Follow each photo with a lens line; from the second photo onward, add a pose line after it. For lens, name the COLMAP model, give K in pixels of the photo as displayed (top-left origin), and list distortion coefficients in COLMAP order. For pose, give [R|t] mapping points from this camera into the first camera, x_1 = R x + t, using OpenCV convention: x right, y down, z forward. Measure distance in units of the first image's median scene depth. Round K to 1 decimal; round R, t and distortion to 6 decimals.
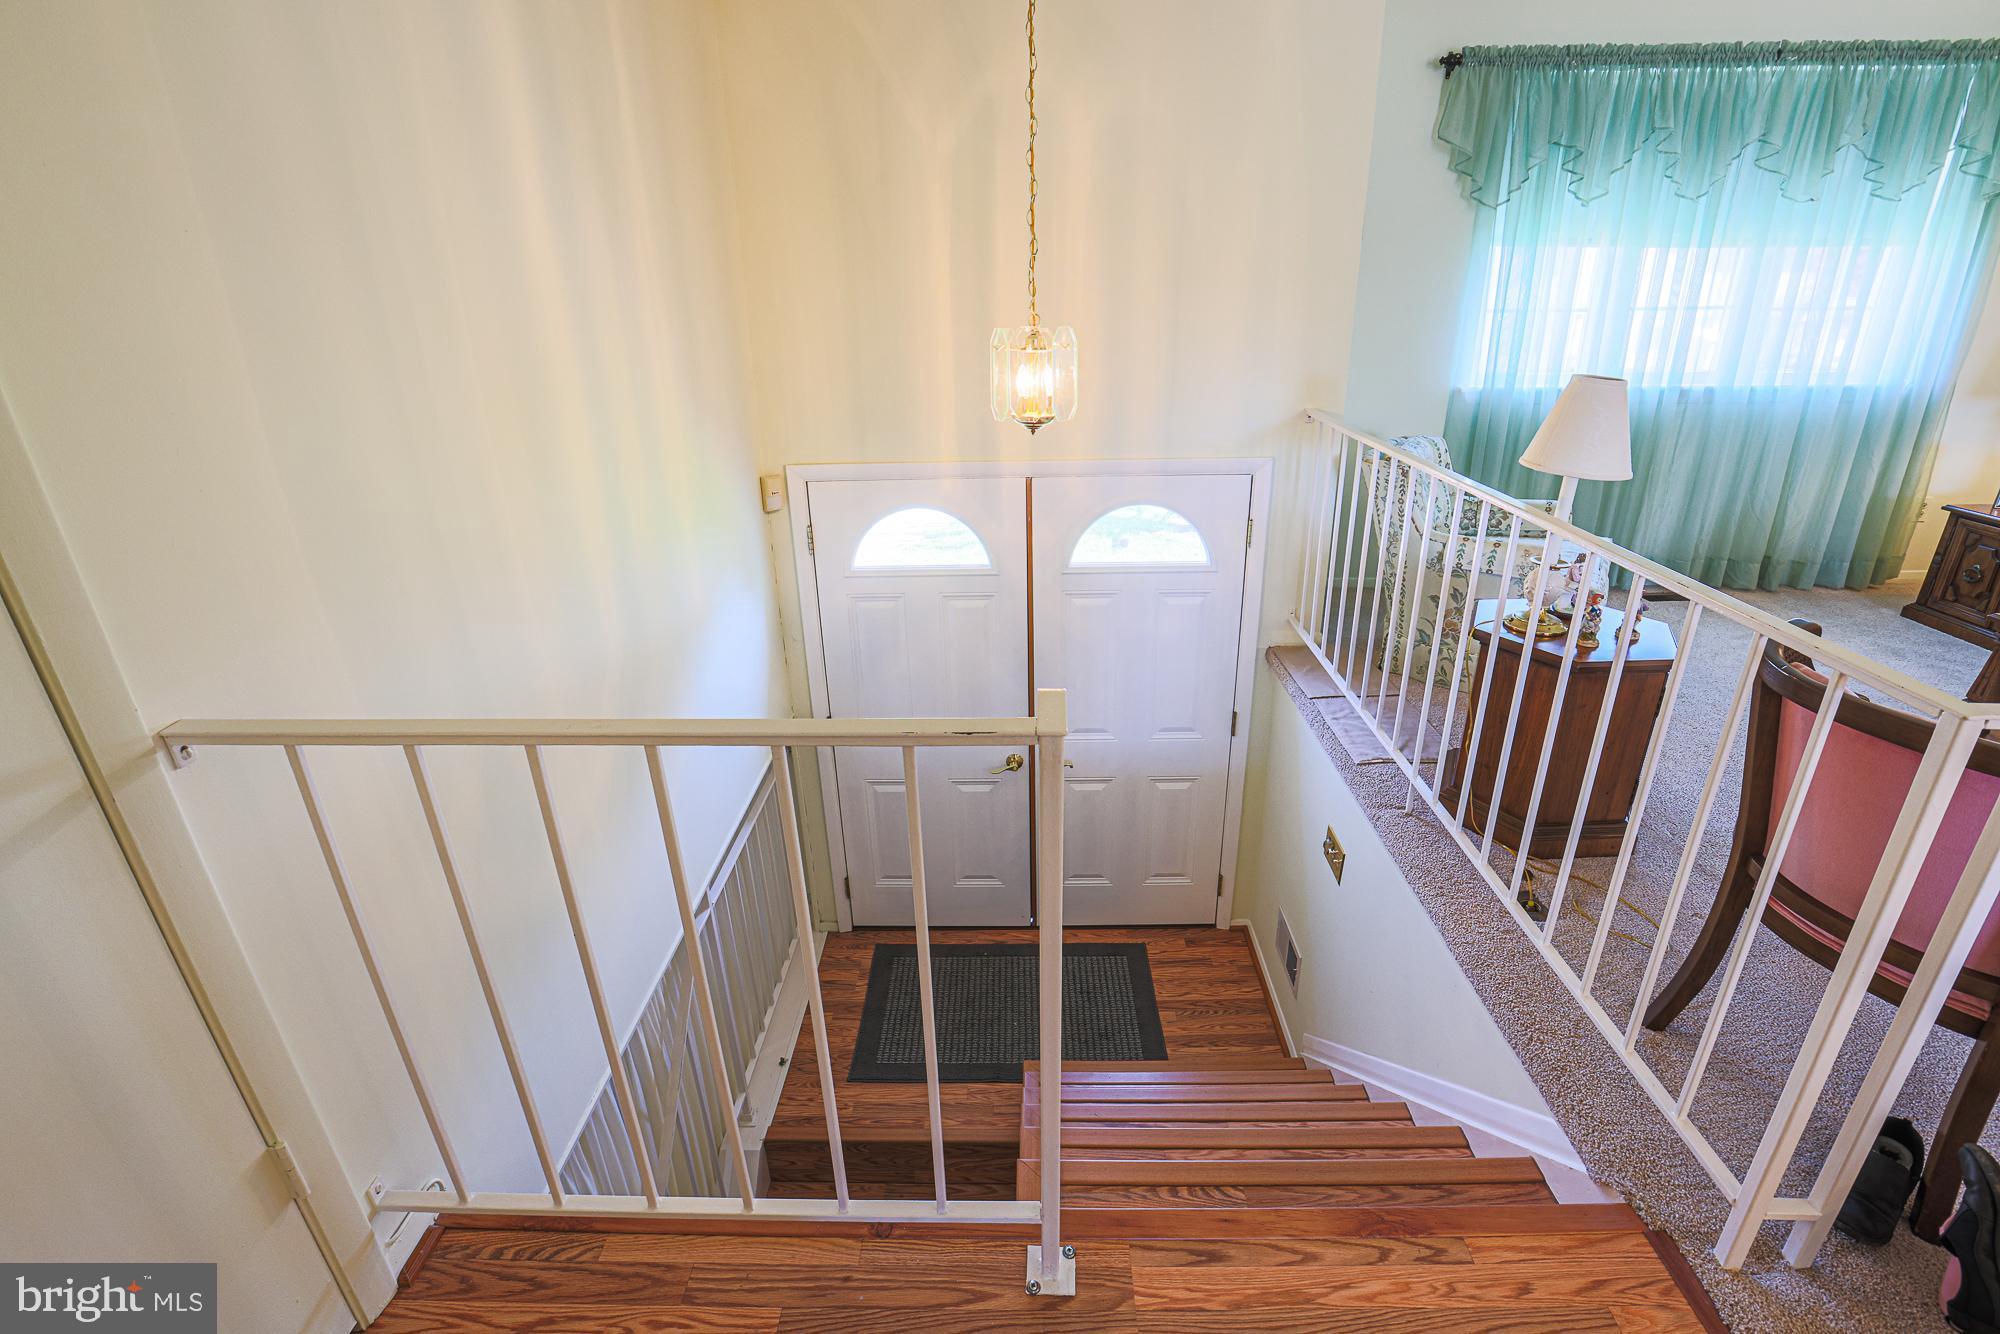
lens RADIAL K [[929.5, 0, 1009.6], [0, 929.5, 651.0], [0, 0, 1]] dist [-0.034388, 0.005222]
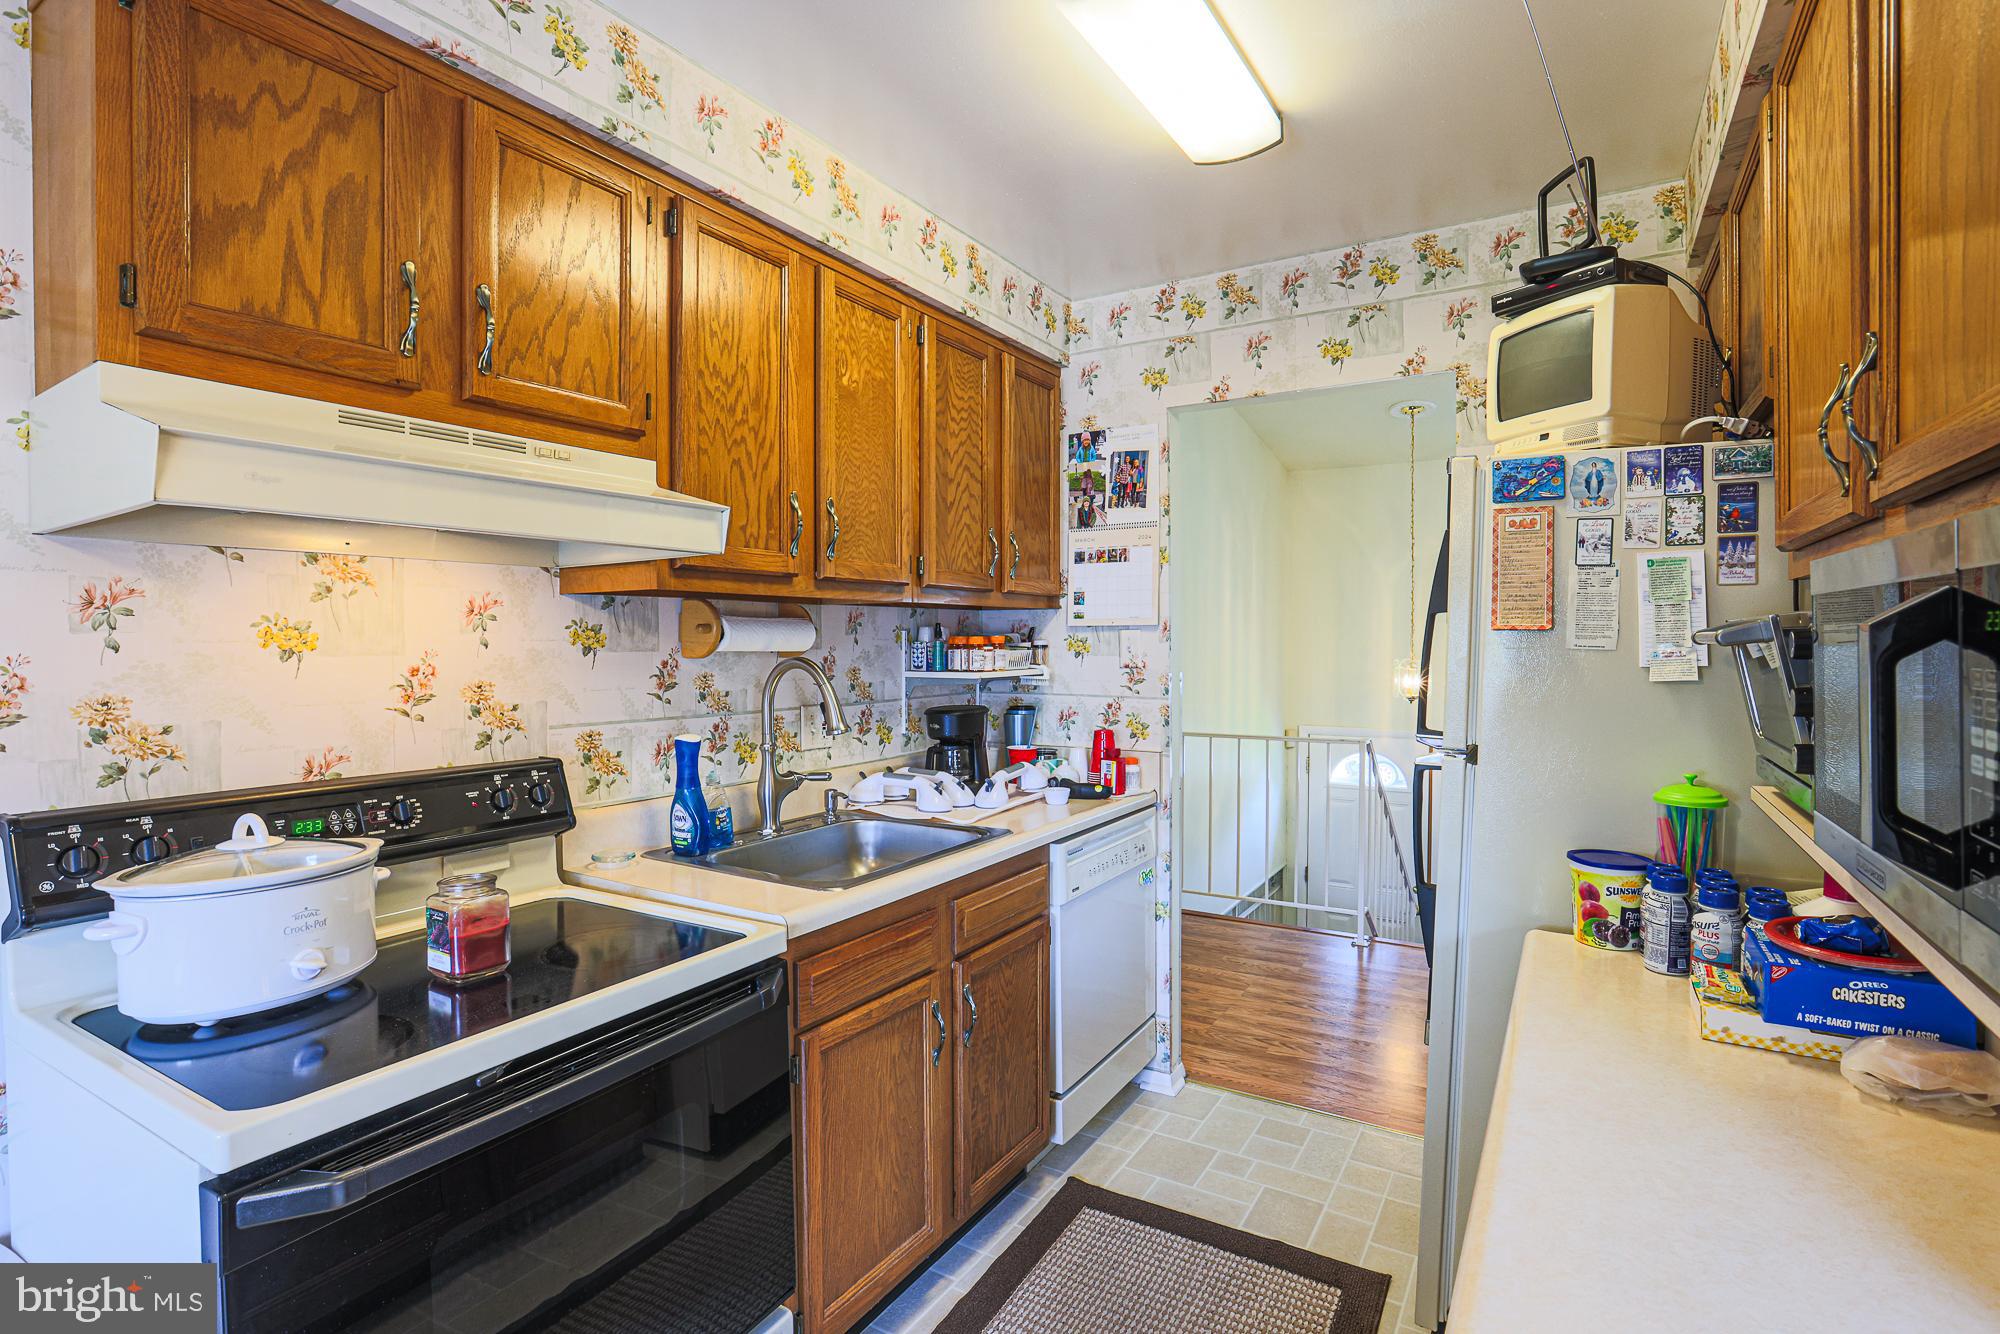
lens RADIAL K [[929.5, 0, 1011.1], [0, 929.5, 655.5], [0, 0, 1]] dist [-0.034388, 0.005222]
pose [[0.867958, 0.024226, -0.496047, 0.195668], [-0.198751, 0.932284, -0.302233, 0.370596], [0.455135, 0.360915, 0.813998, -0.911926]]
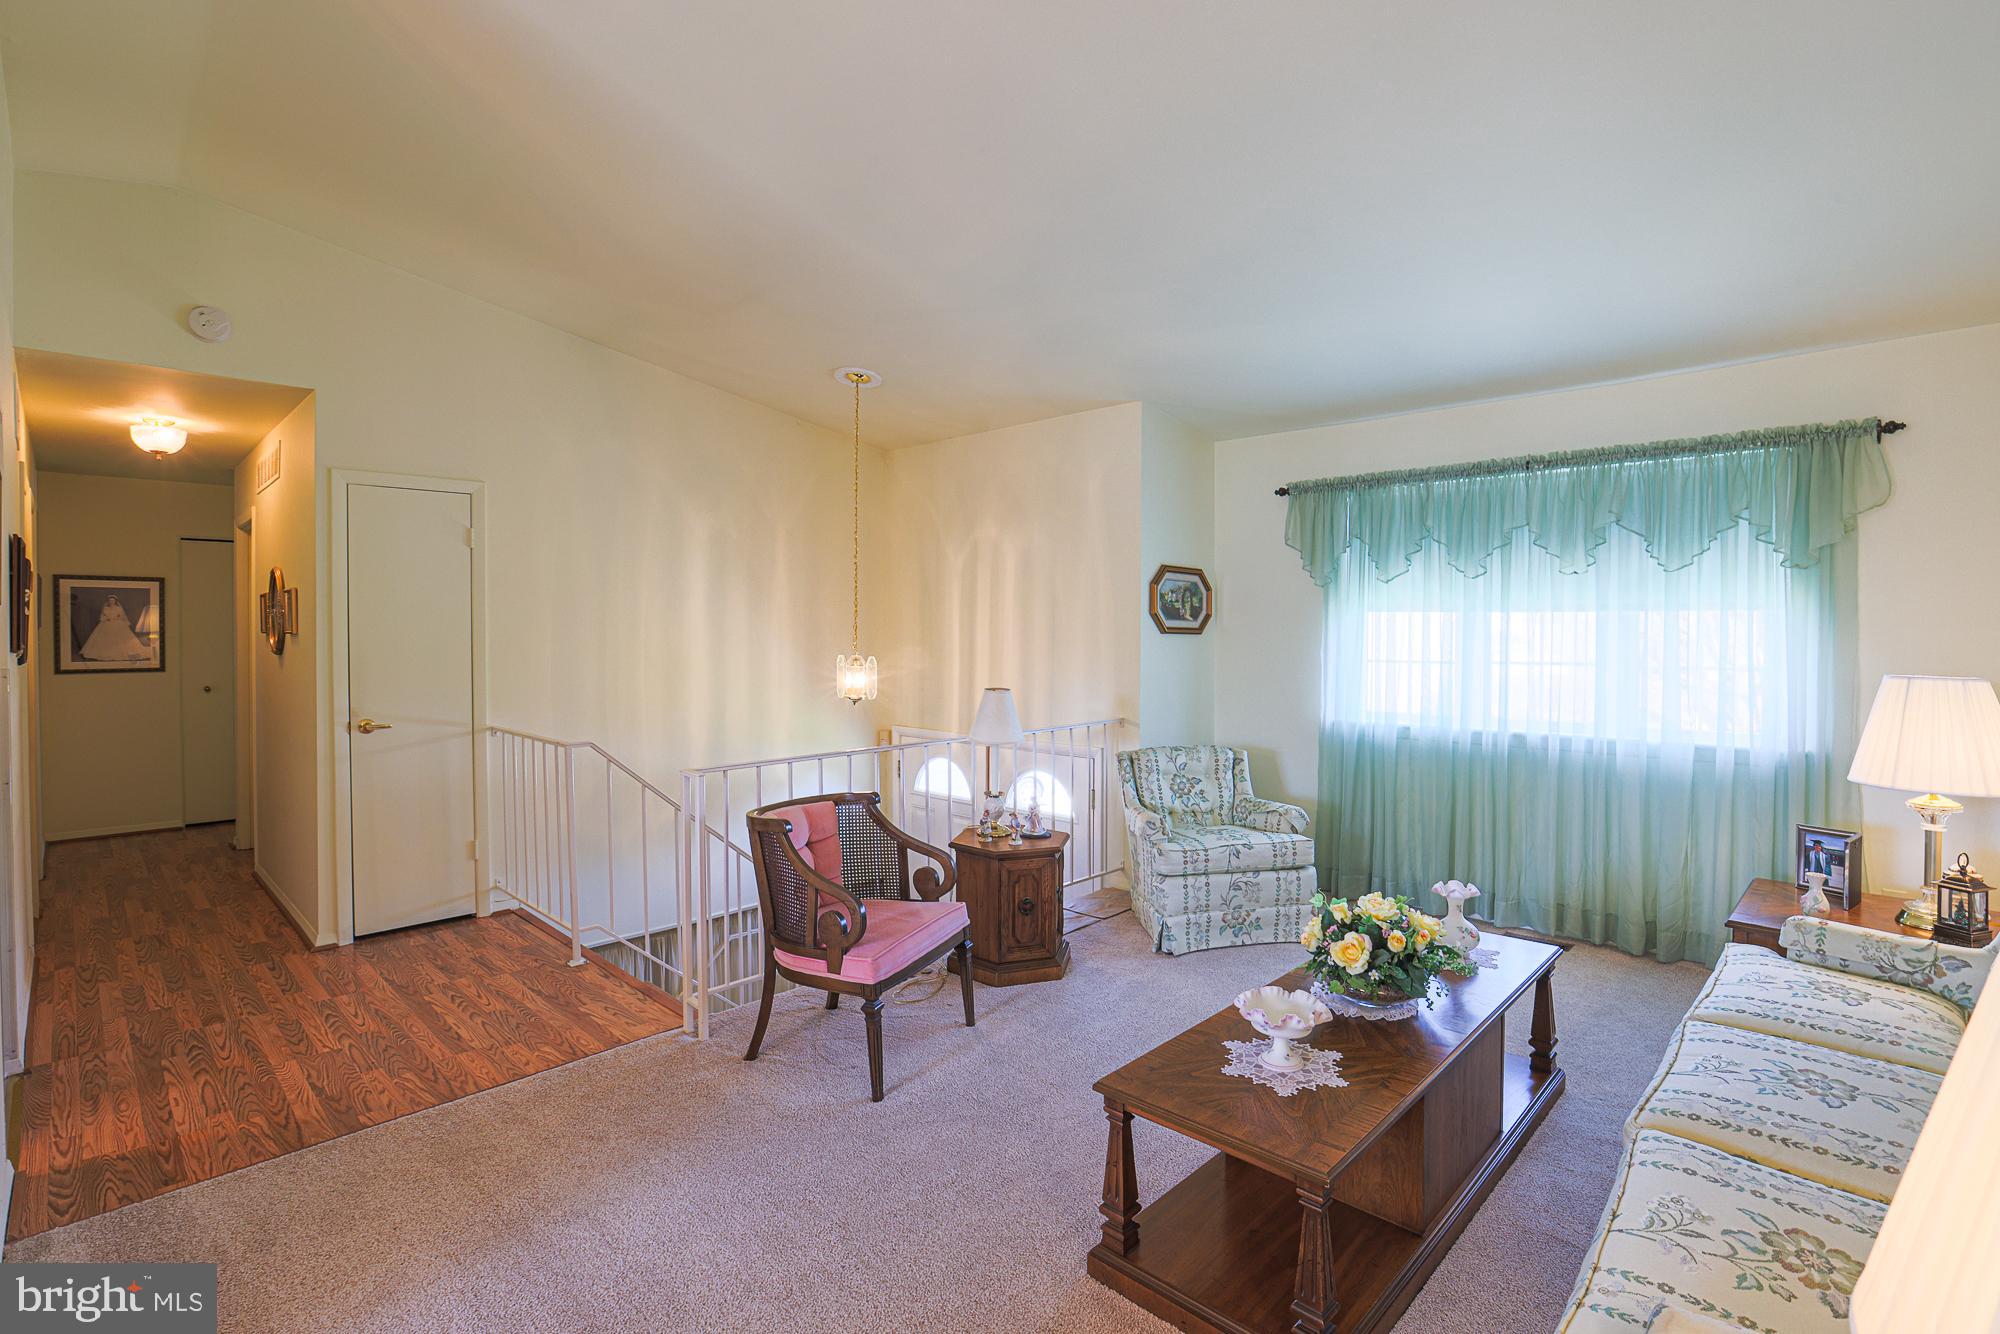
lens RADIAL K [[929.5, 0, 982.9], [0, 929.5, 637.3], [0, 0, 1]] dist [-0.034388, 0.005222]
pose [[0.734742, 0.026844, -0.677815, 1.109132], [-0.268237, 0.929275, -0.253963, 0.054843], [0.623059, 0.368412, 0.689978, -0.205174]]
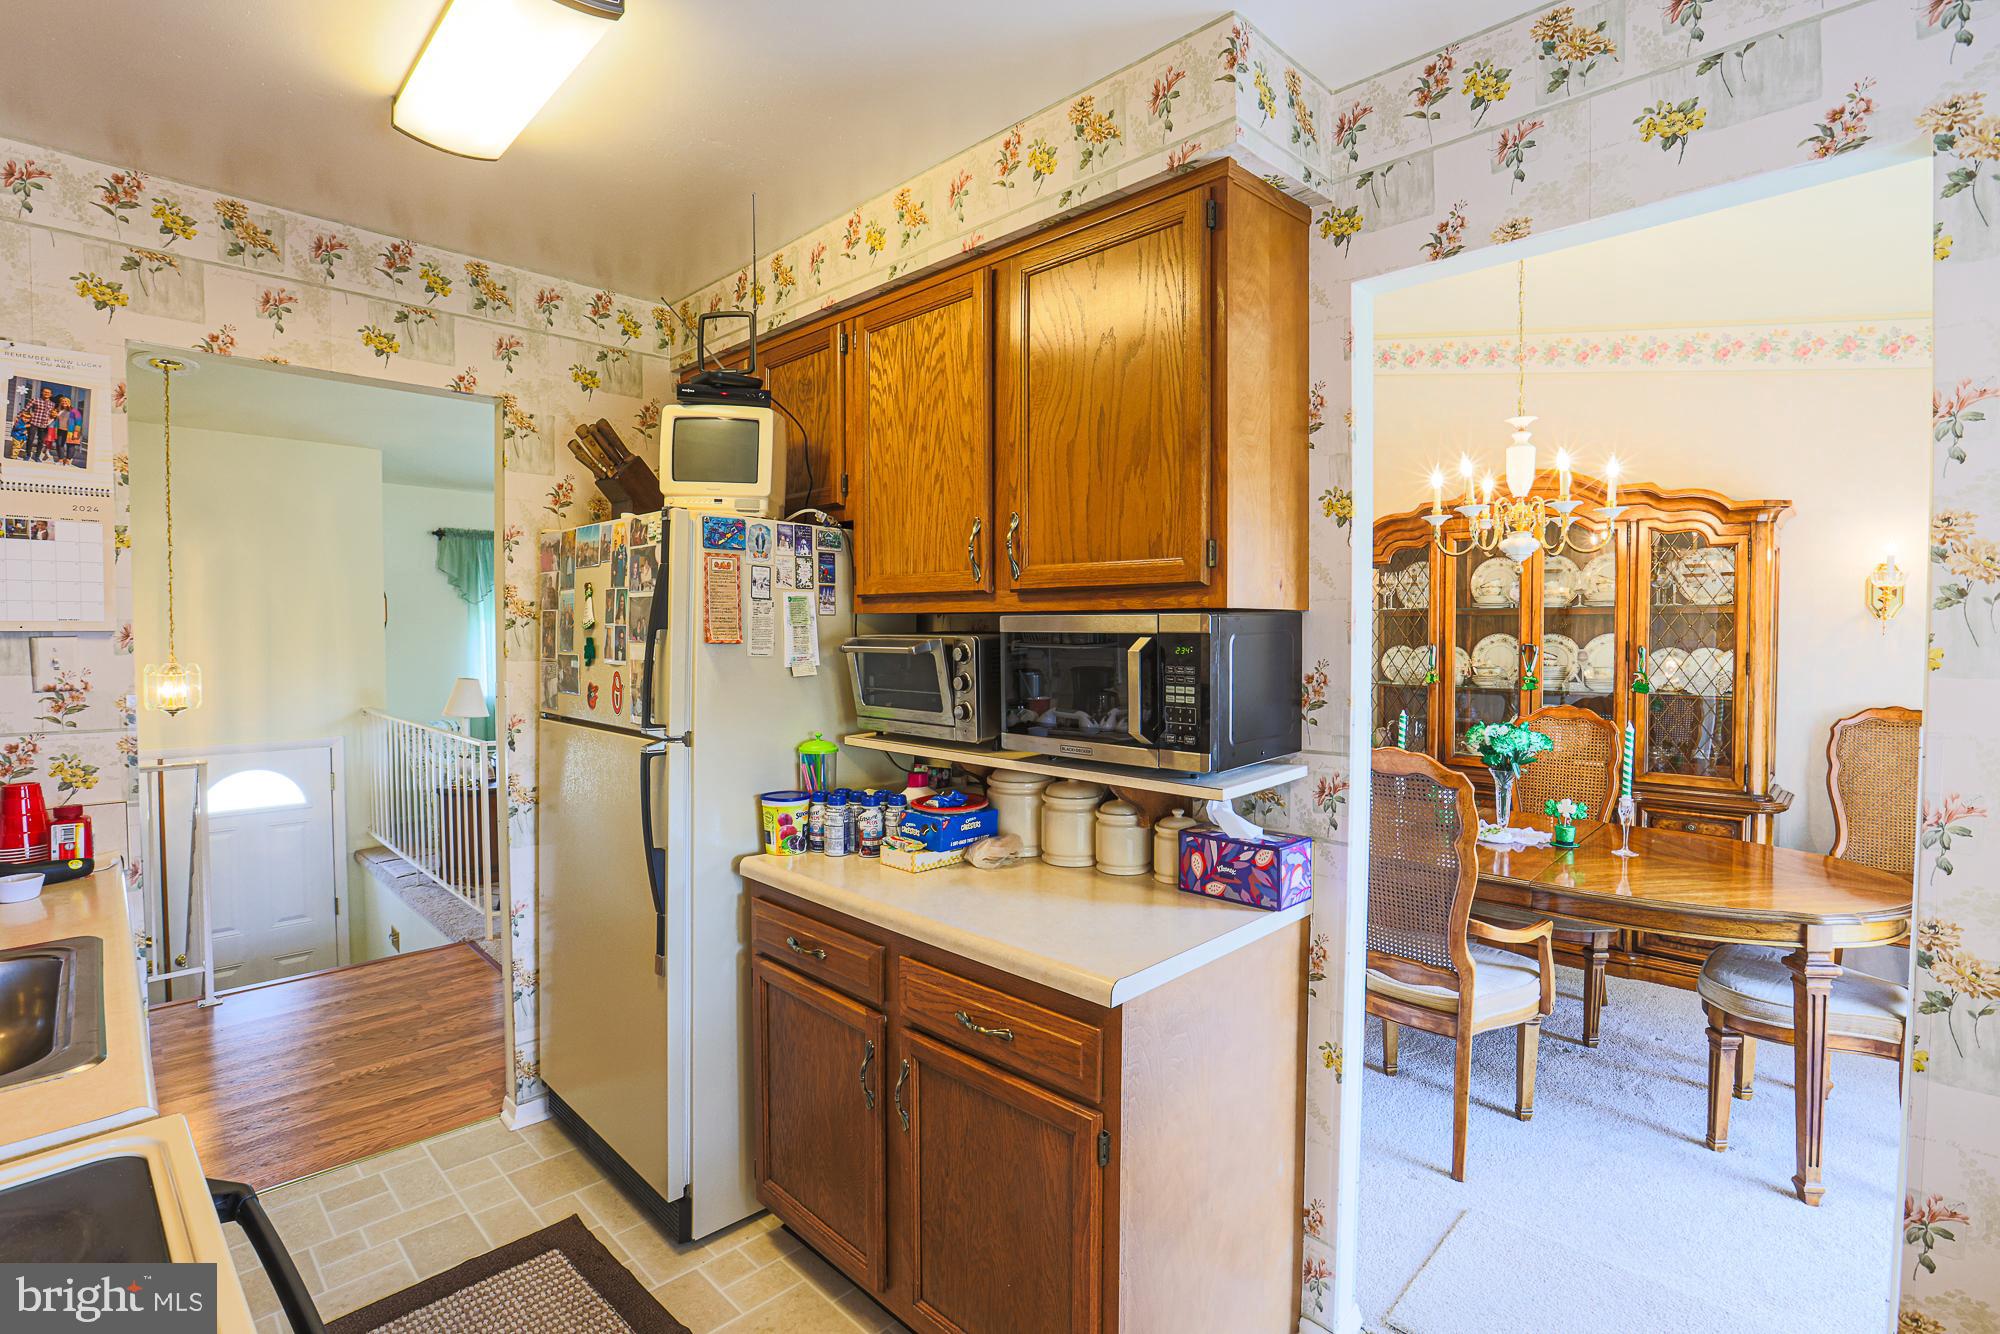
lens RADIAL K [[929.5, 0, 1001.4], [0, 929.5, 660.3], [0, 0, 1]] dist [-0.034388, 0.005222]
pose [[0.692511, -0.004248, 0.721395, -0.093288], [0.259486, 0.934521, -0.243594, 0.381398], [-0.673124, 0.355884, 0.648268, -0.953212]]
